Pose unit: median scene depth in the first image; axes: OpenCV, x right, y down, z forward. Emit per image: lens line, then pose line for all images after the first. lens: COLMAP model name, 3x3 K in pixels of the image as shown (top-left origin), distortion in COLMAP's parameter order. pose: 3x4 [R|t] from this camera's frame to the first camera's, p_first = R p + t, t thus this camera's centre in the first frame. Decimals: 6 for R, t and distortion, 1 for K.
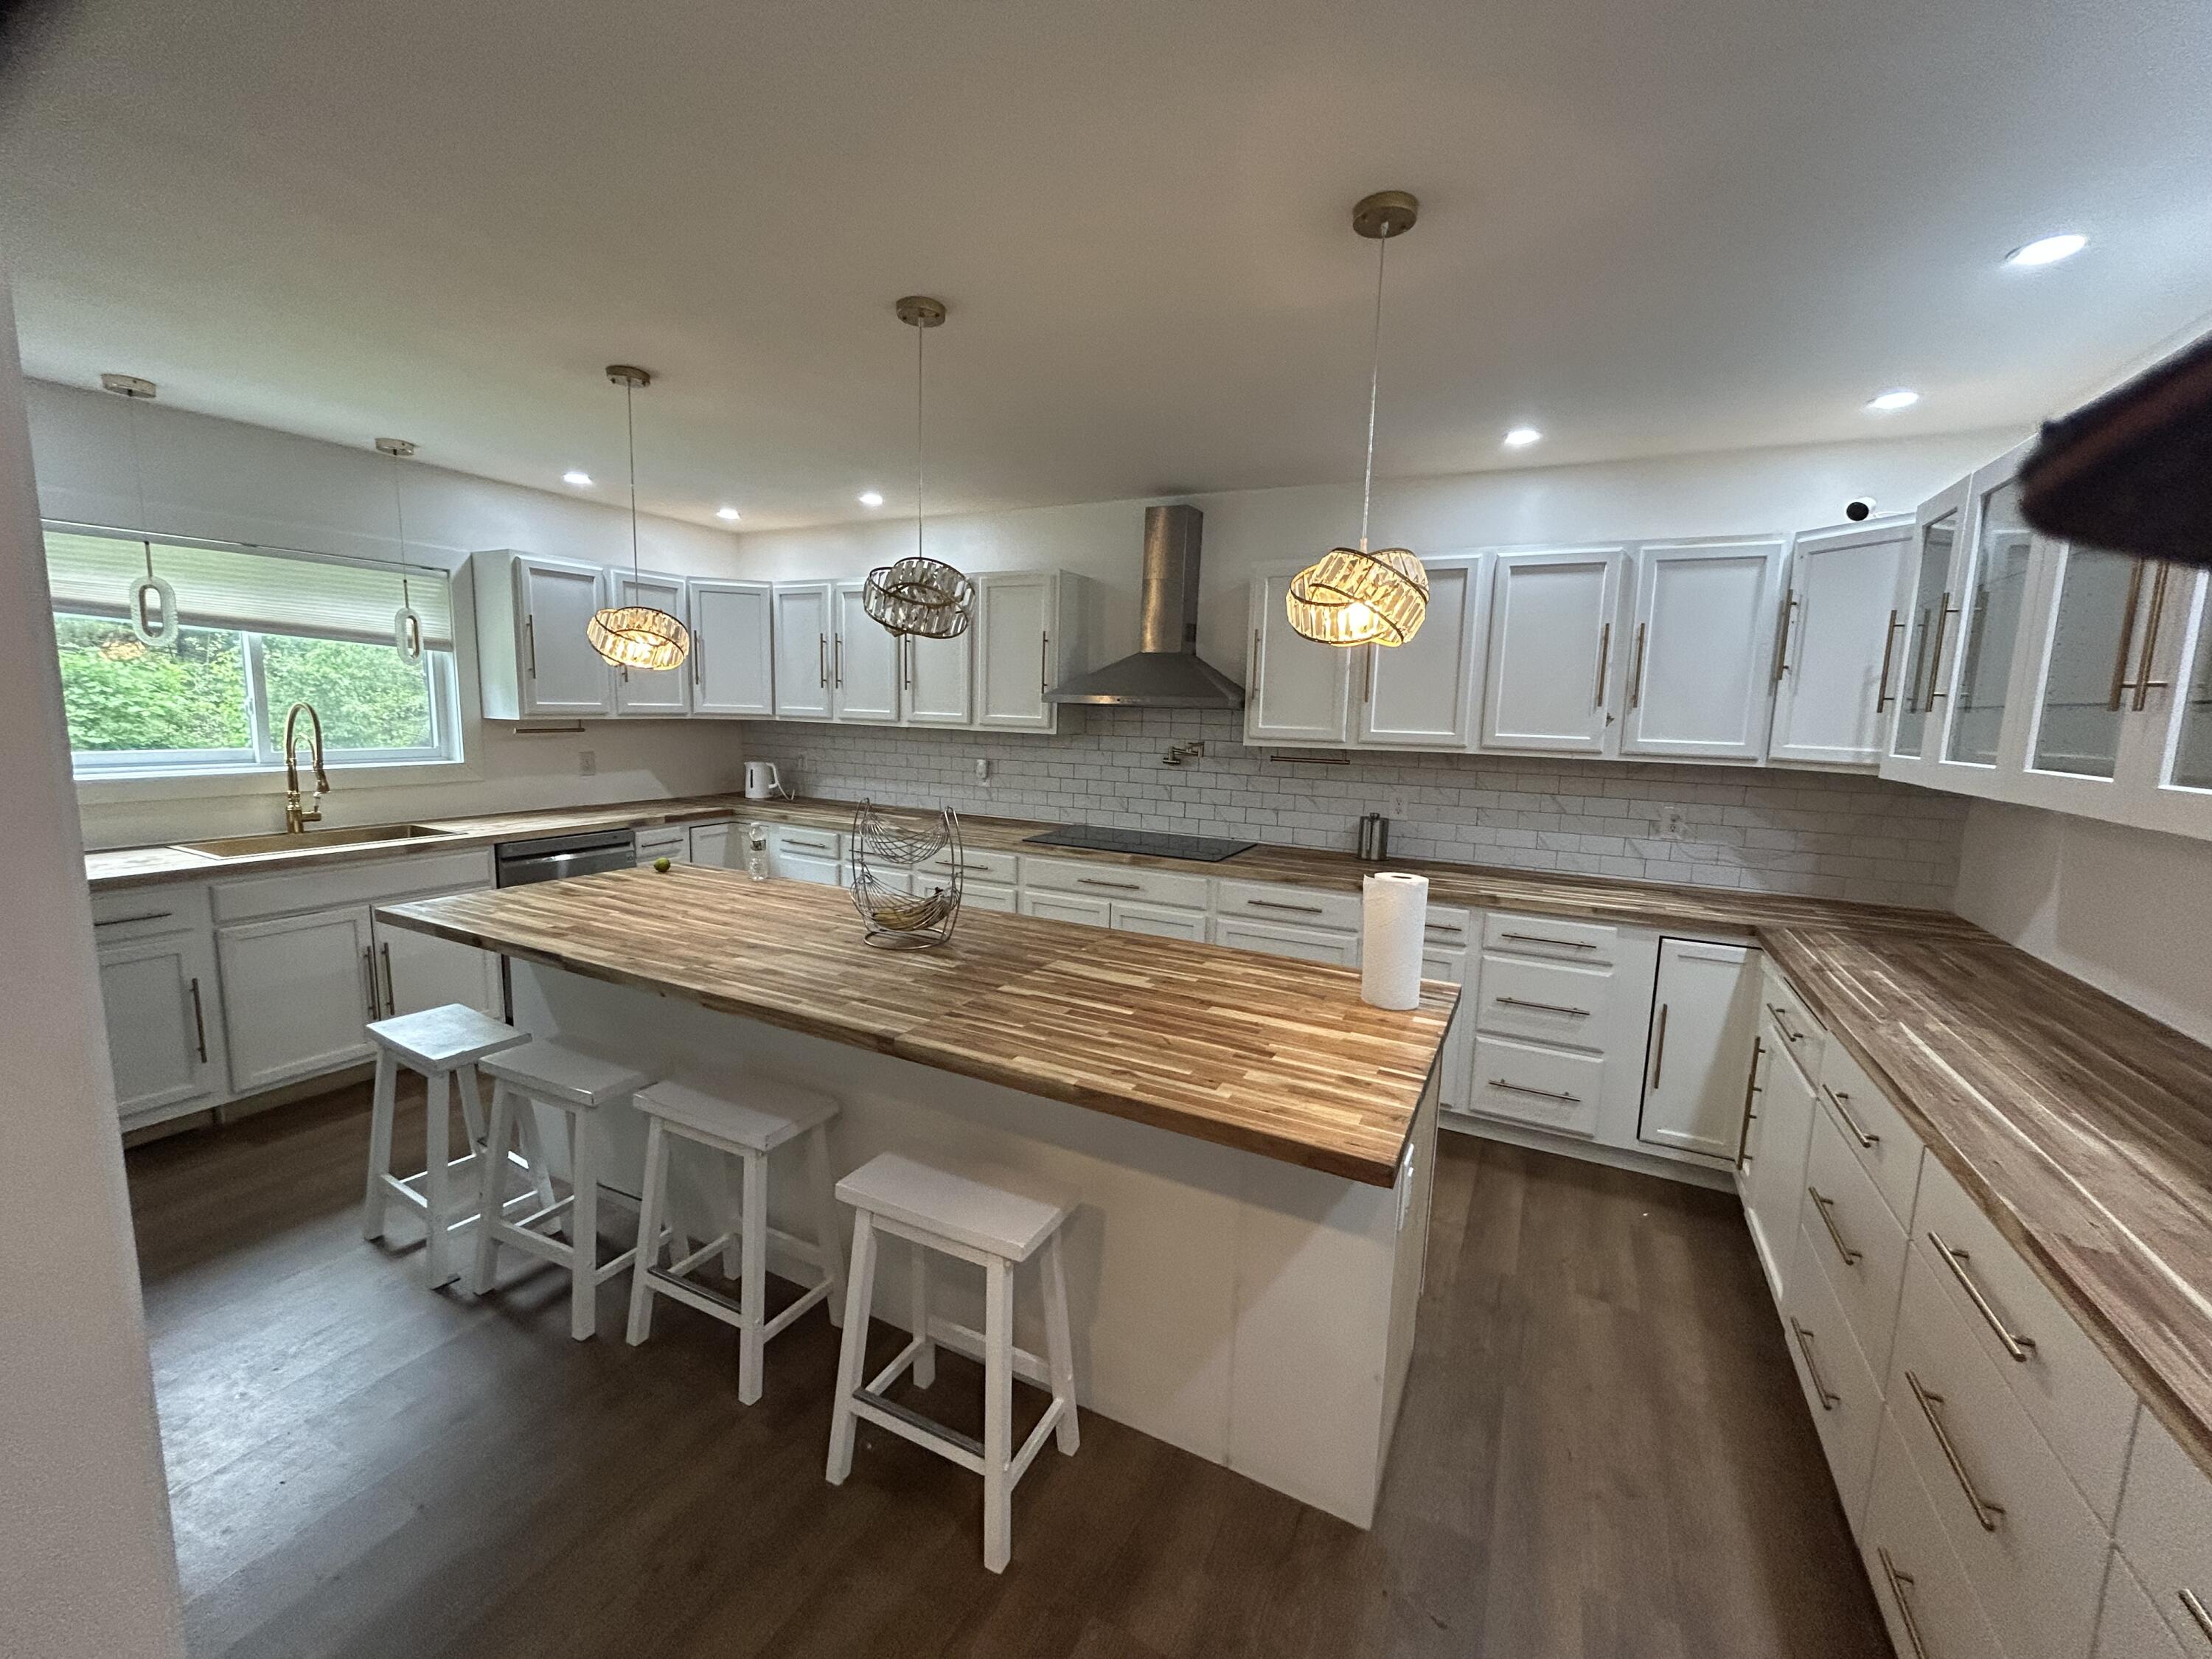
lens RADIAL K [[897.0, 0, 1113.1], [0, 897.0, 821.5], [0, 0, 1]] dist [-0.000112, -0.000002]
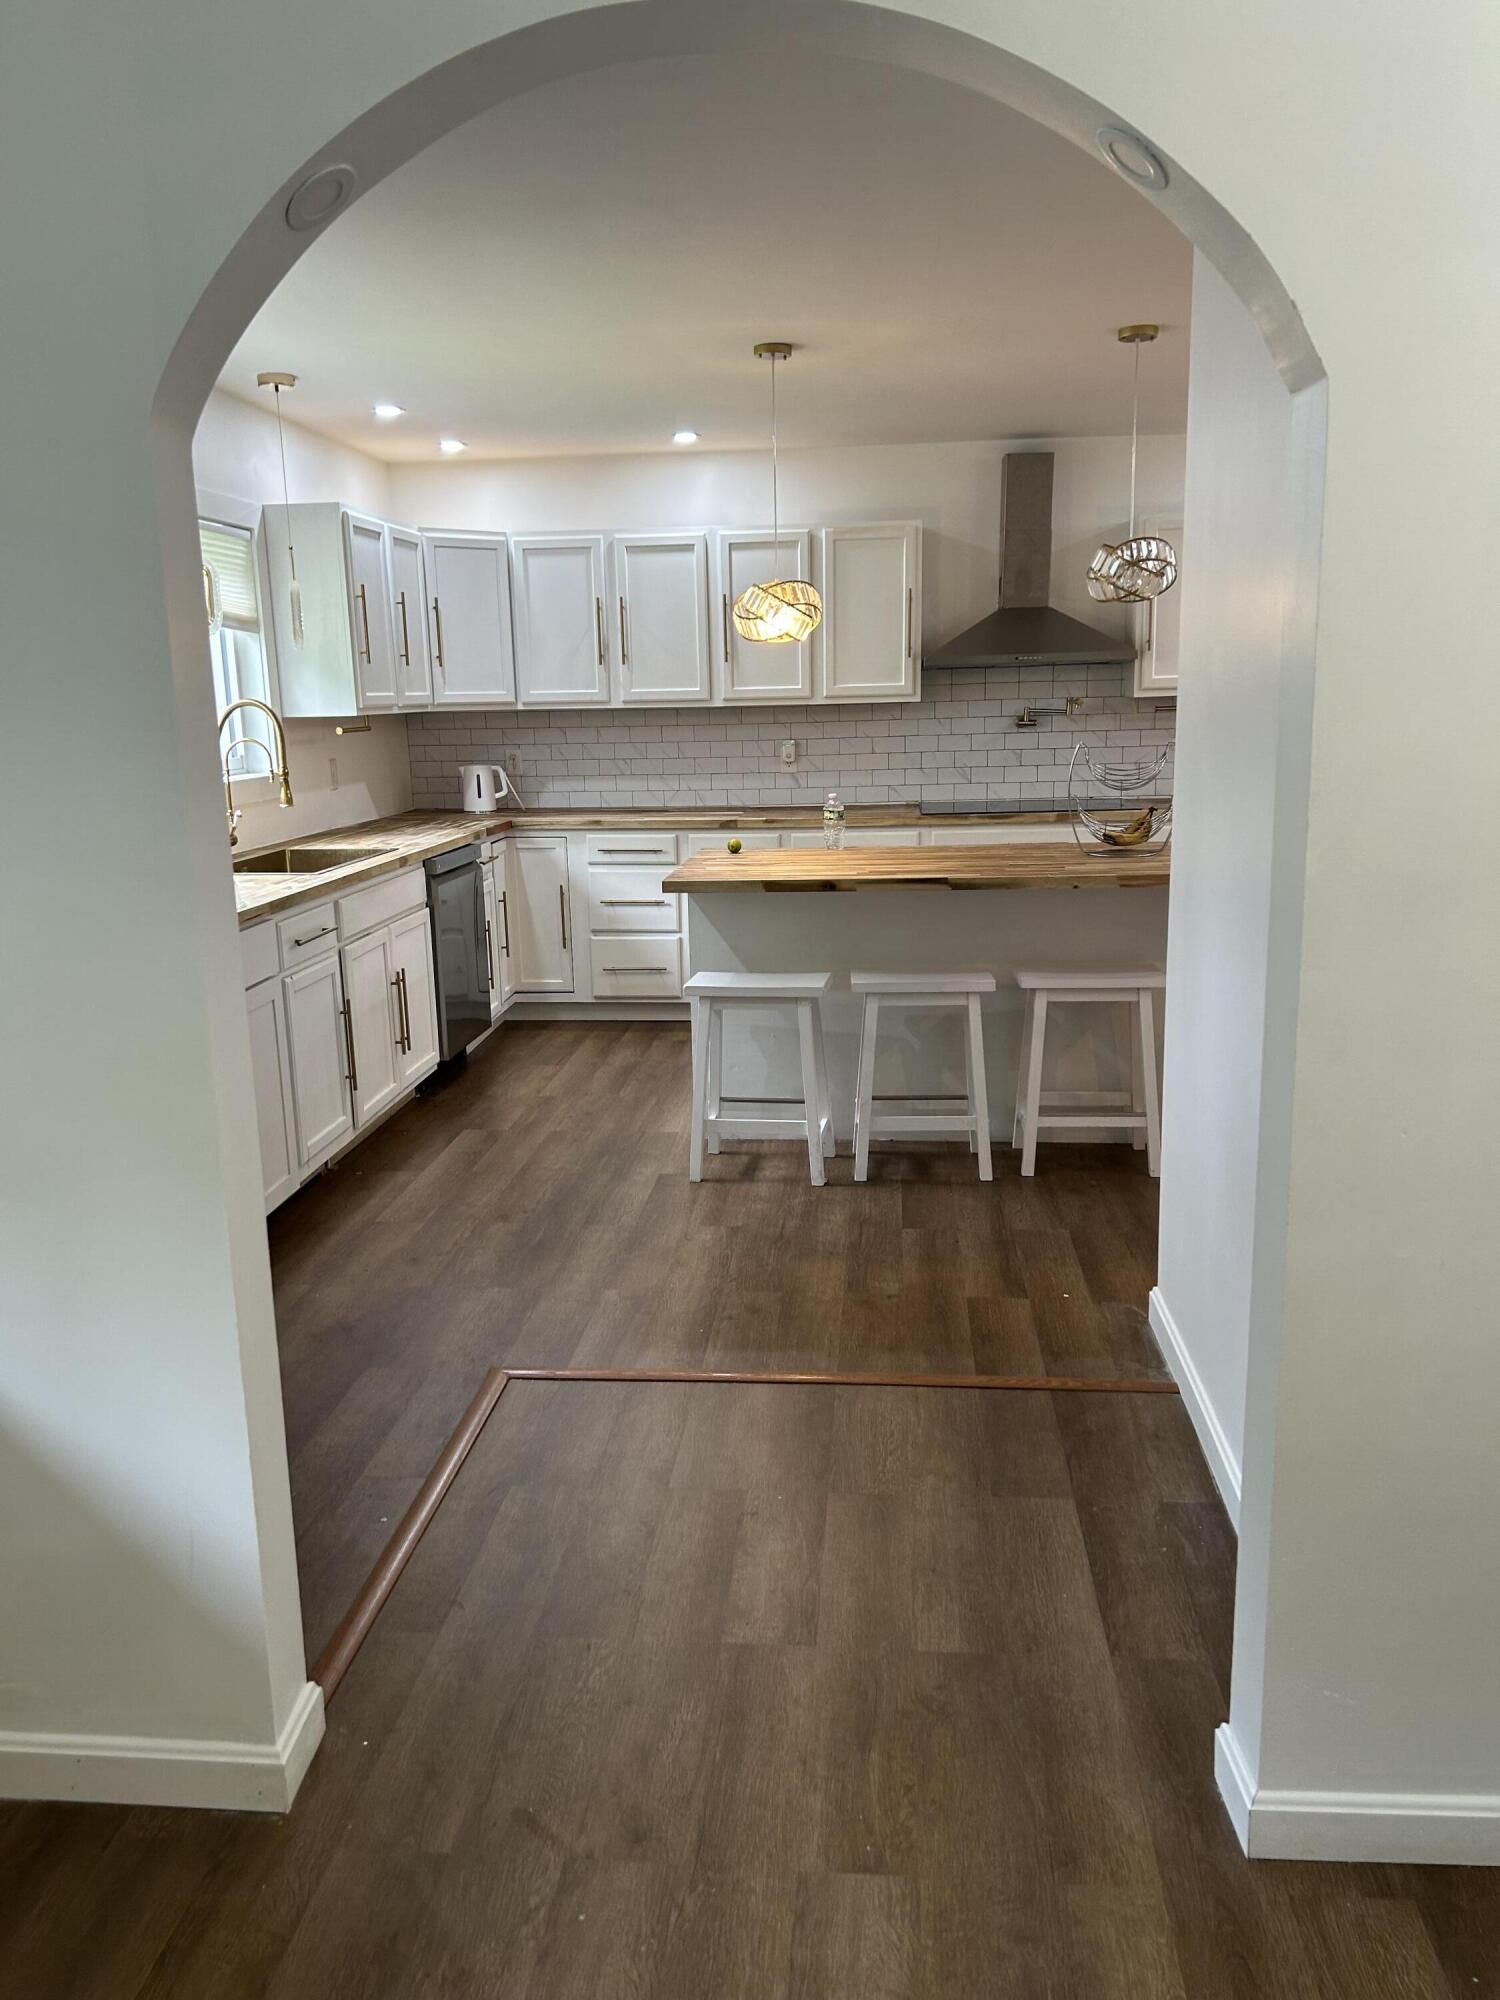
lens RADIAL K [[1502.7, 0, 749.1], [0, 1502.7, 1024.5], [0, 0, 1]] dist [0.071980, -0.089938]
pose [[0.926026, -0.128777, 0.354814, -0.847503], [0.097918, 0.989779, 0.103678, 0.056948], [-0.364539, -0.061266, 0.929171, -0.427847]]
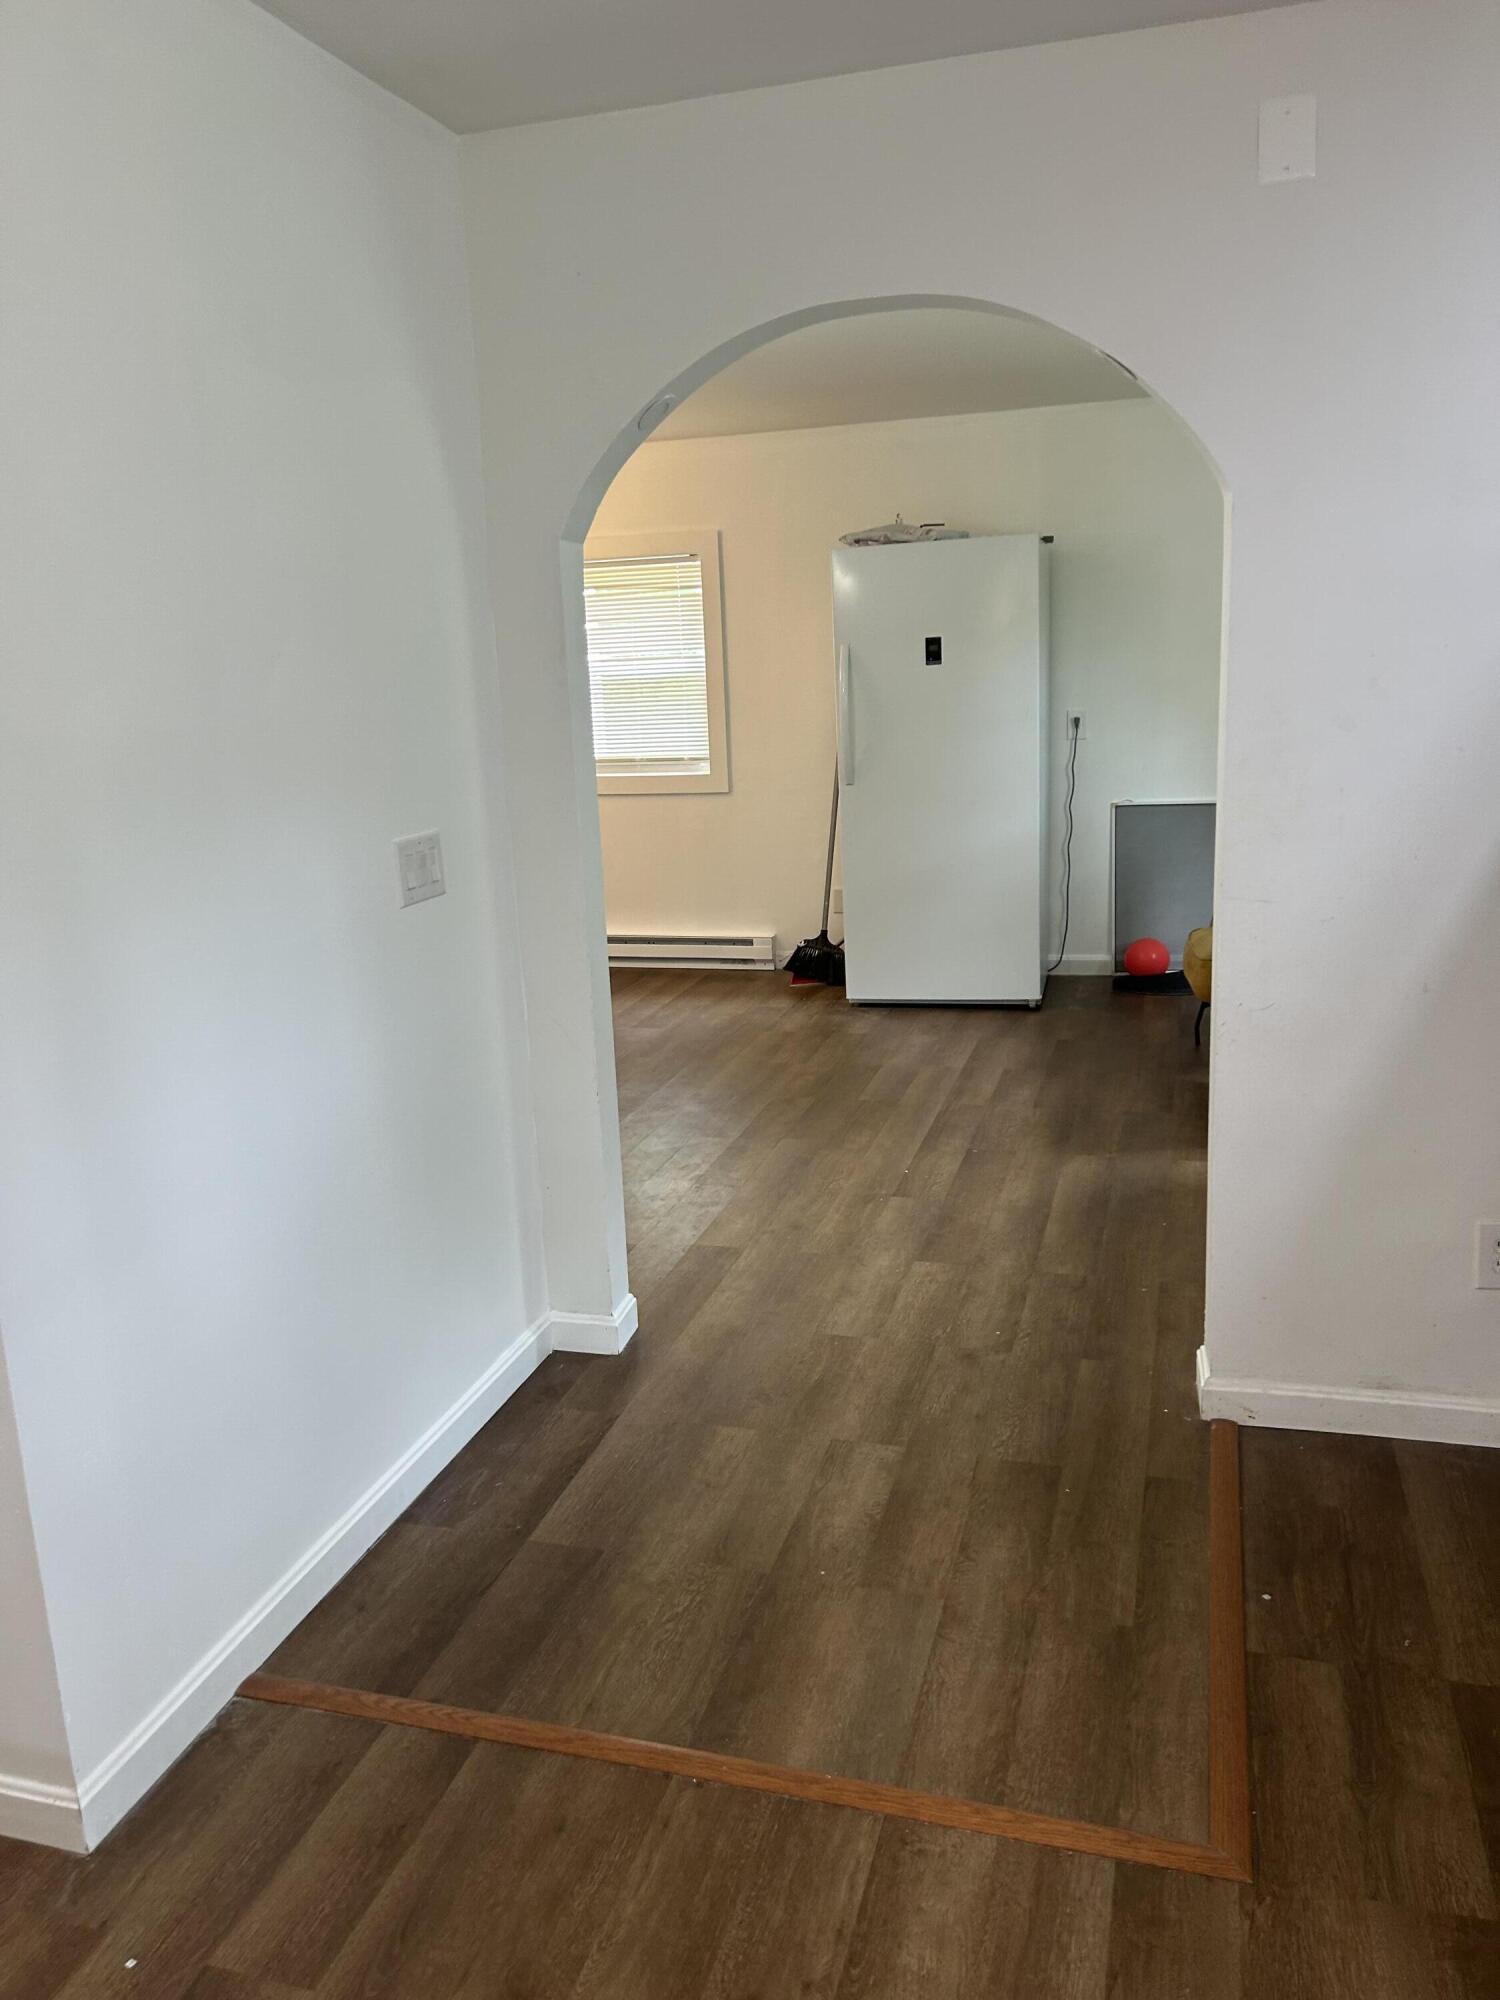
lens RADIAL K [[1502.7, 0, 742.6], [0, 1502.7, 984.3], [0, 0, 1]] dist [0.071980, -0.089938]
pose [[-0.983033, 0.048425, -0.176919, -0.489320], [-0.013299, 0.943167, 0.332053, -0.097928], [0.182944, 0.328772, -0.926521, 0.680143]]
